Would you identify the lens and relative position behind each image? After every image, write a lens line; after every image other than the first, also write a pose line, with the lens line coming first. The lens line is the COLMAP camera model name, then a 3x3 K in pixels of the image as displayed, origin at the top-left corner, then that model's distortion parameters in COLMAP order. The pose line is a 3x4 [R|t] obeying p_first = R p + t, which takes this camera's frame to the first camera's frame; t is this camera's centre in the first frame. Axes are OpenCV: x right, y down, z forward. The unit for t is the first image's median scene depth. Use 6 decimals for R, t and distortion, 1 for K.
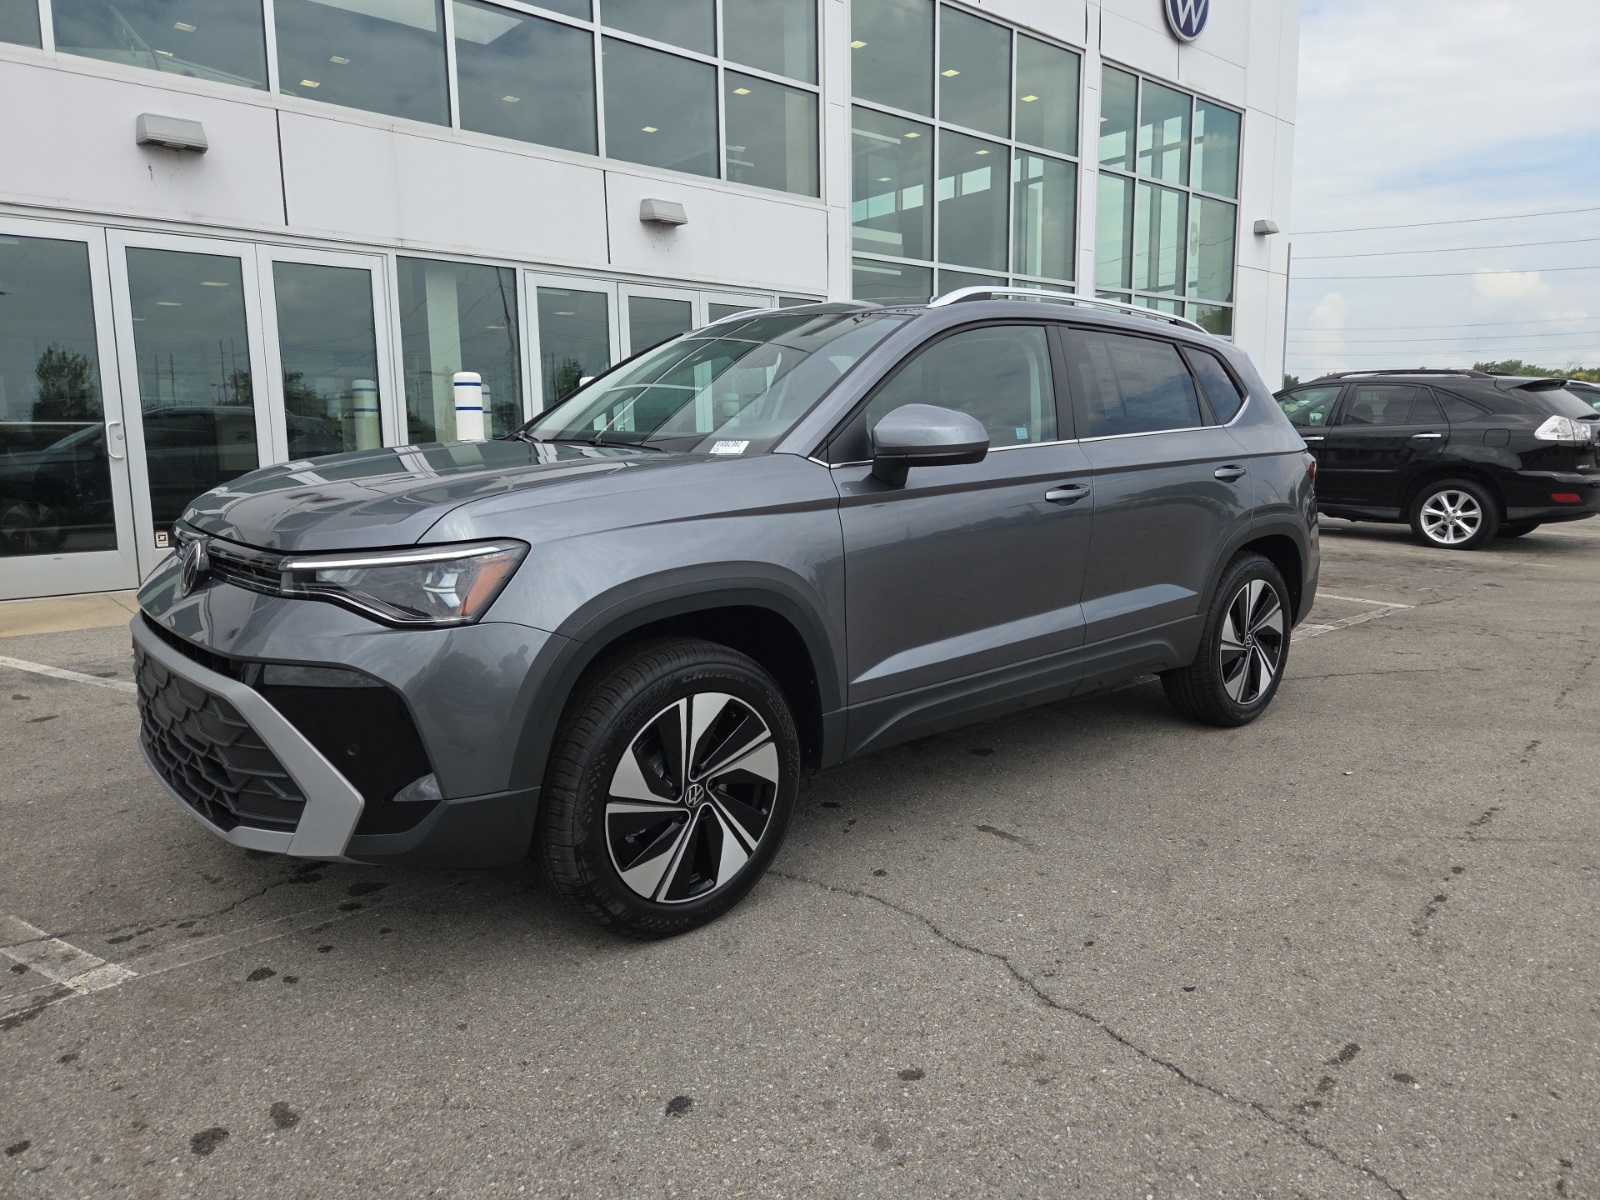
lens RADIAL K [[1068.6, 0, 805.7], [0, 1068.6, 575.1], [0, 0, 1]] dist [0.076994, -0.065066]
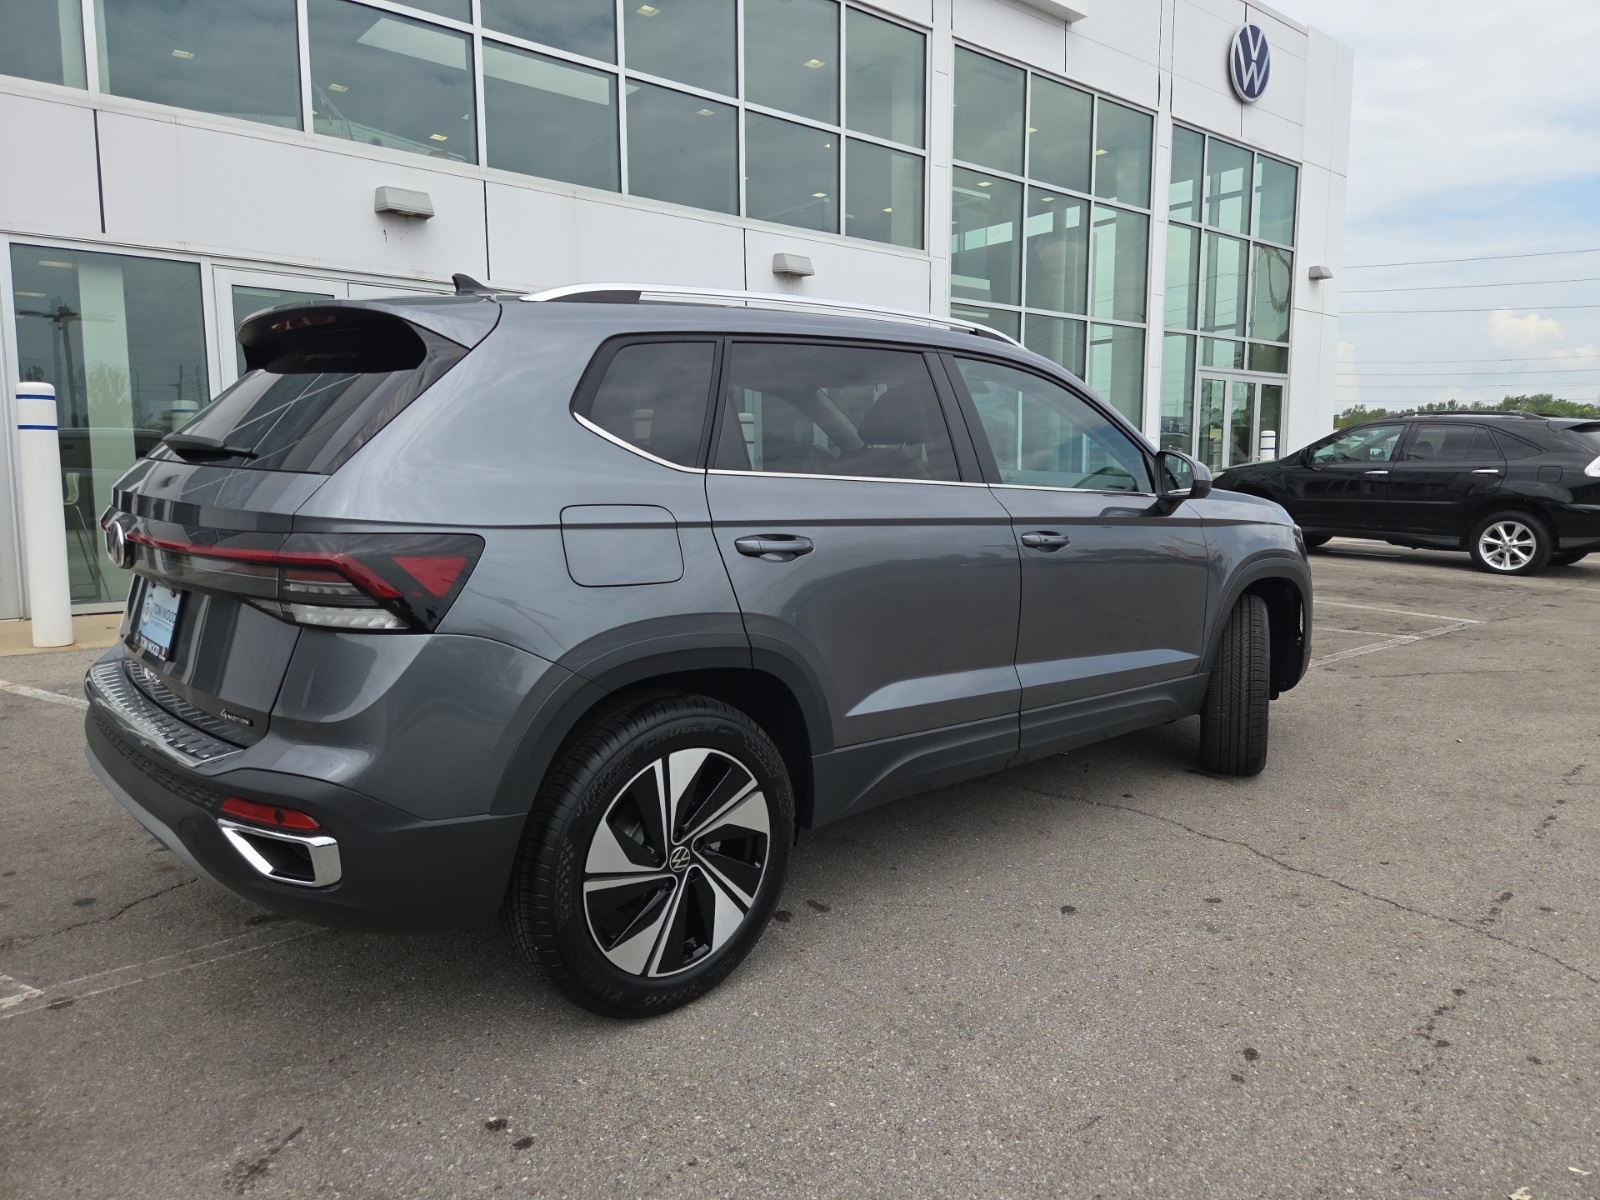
lens RADIAL K [[1065.0, 0, 814.9], [0, 1065.0, 575.5], [0, 0, 1]] dist [0.083251, -0.074834]
pose [[0.999814, 0.012564, -0.014662, -0.093605], [-0.012895, 0.999660, -0.022648, 0.011146], [0.014372, 0.022833, 0.999636, -0.110055]]
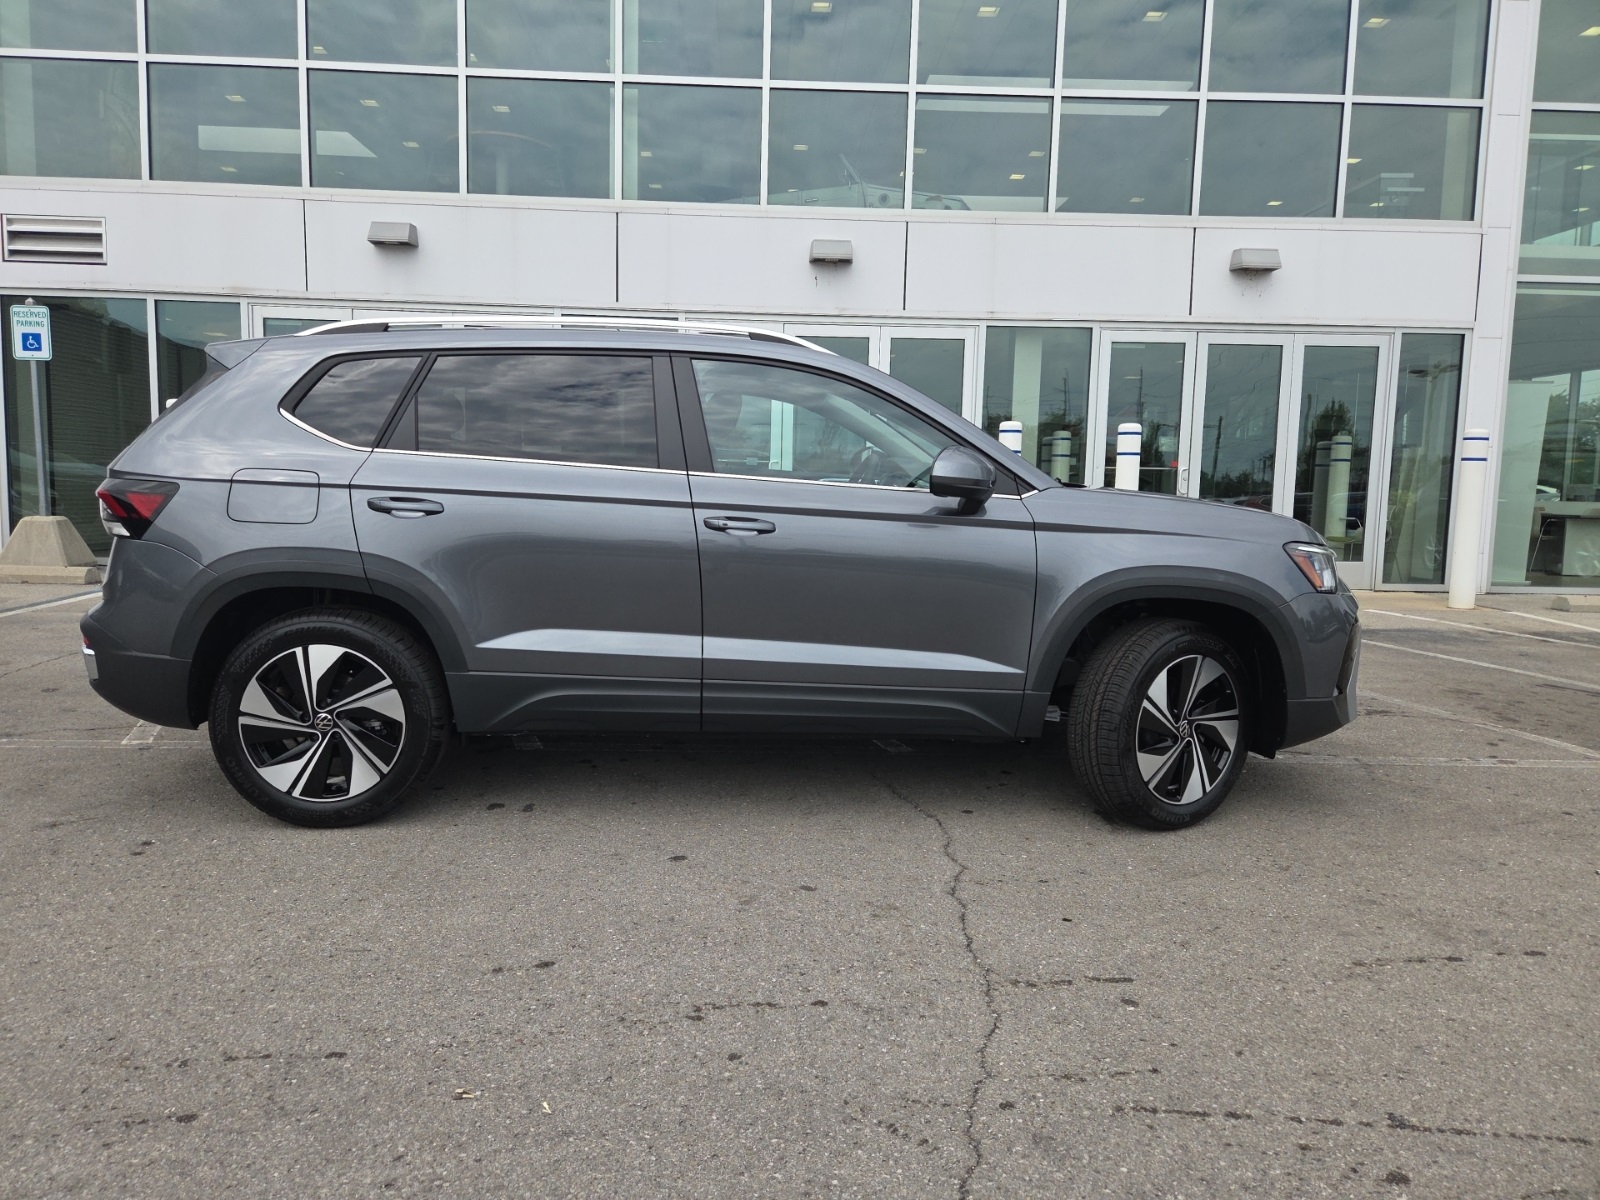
lens RADIAL K [[1068.8, 0, 785.4], [0, 1068.8, 580.0], [0, 0, 1]] dist [0.082862, -0.071082]
pose [[0.769072, 0.087667, -0.633121, 0.209991], [-0.111320, 0.993782, 0.002383, 0.007492], [0.629393, 0.068647, 0.774049, -0.044132]]
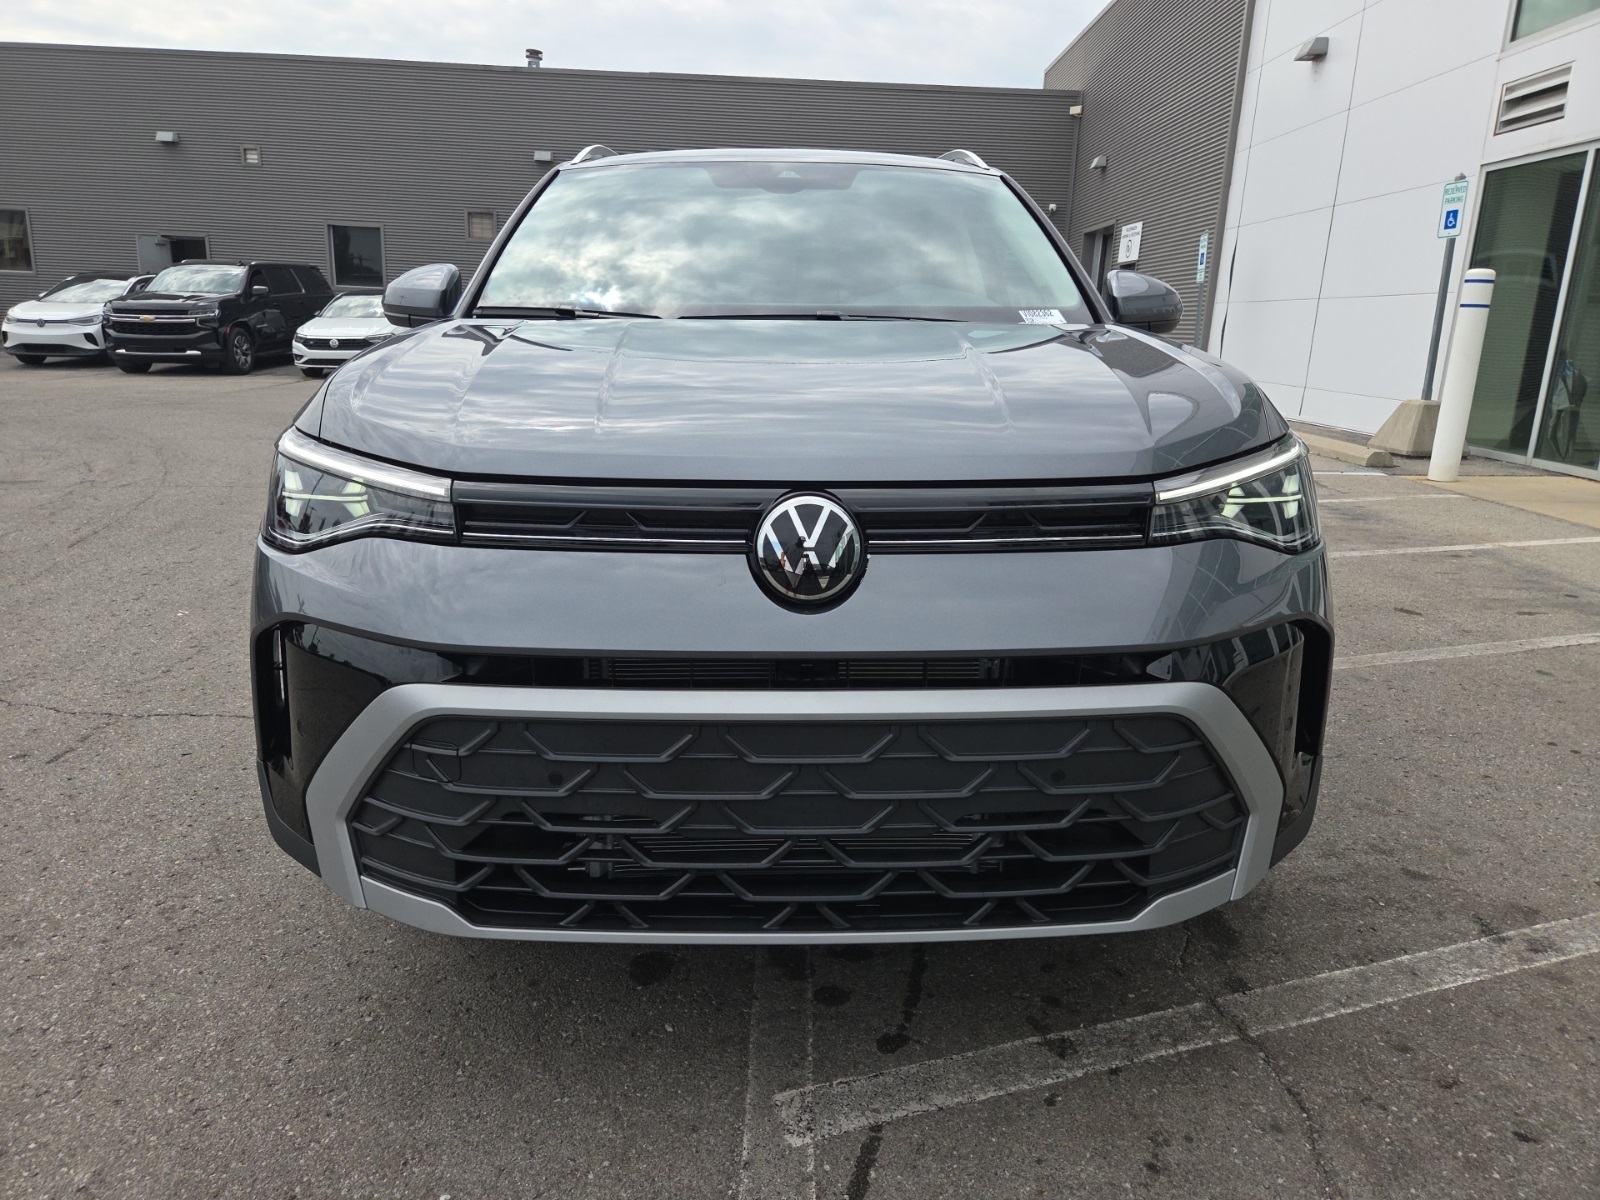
lens RADIAL K [[1070.7, 0, 792.0], [0, 1070.7, 581.2], [0, 0, 1]] dist [0.079611, -0.069442]
pose [[-0.667254, 0.161735, -0.727058, 0.186593], [-0.122749, 0.938914, 0.321515, -0.067729], [0.734646, 0.303778, -0.606641, 0.536929]]
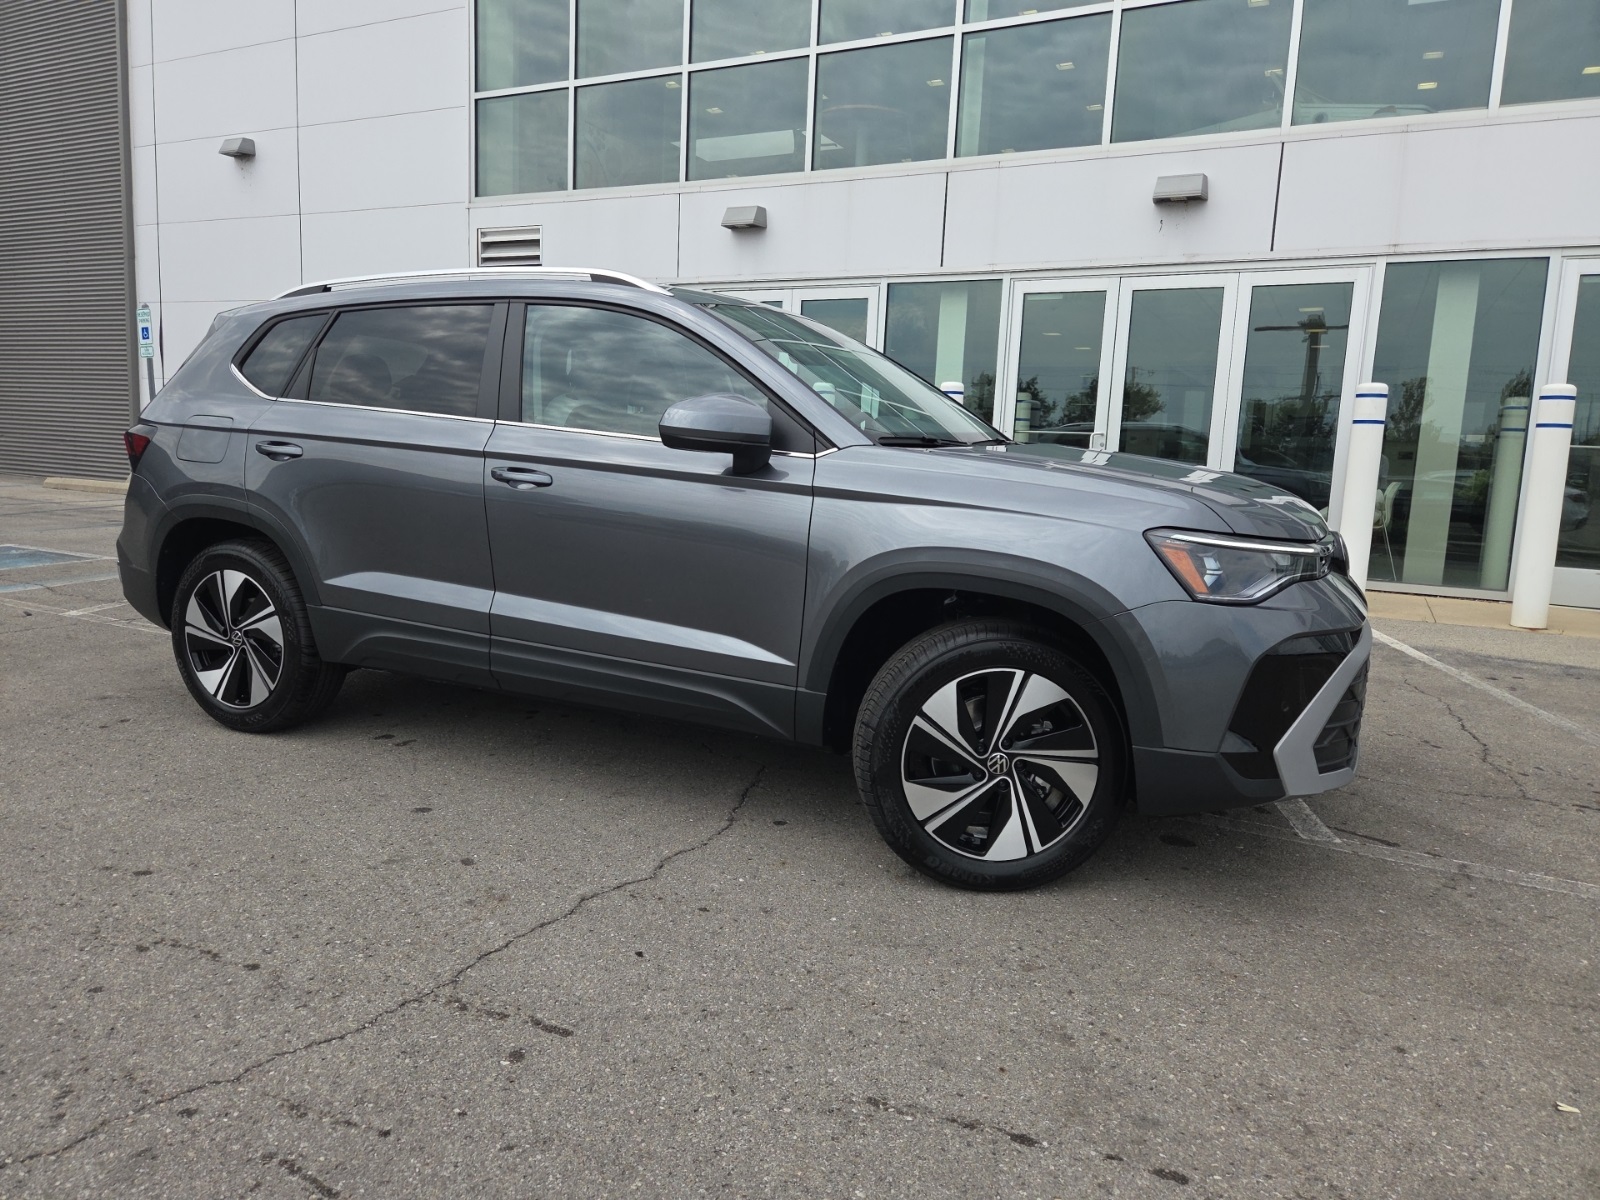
lens RADIAL K [[1070.7, 0, 792.0], [0, 1070.7, 581.2], [0, 0, 1]] dist [0.079611, -0.069442]
pose [[0.361764, 0.144502, -0.921003, 0.320174], [-0.162970, 0.982505, 0.090138, -0.020244], [0.917915, 0.117488, 0.378984, 0.173130]]
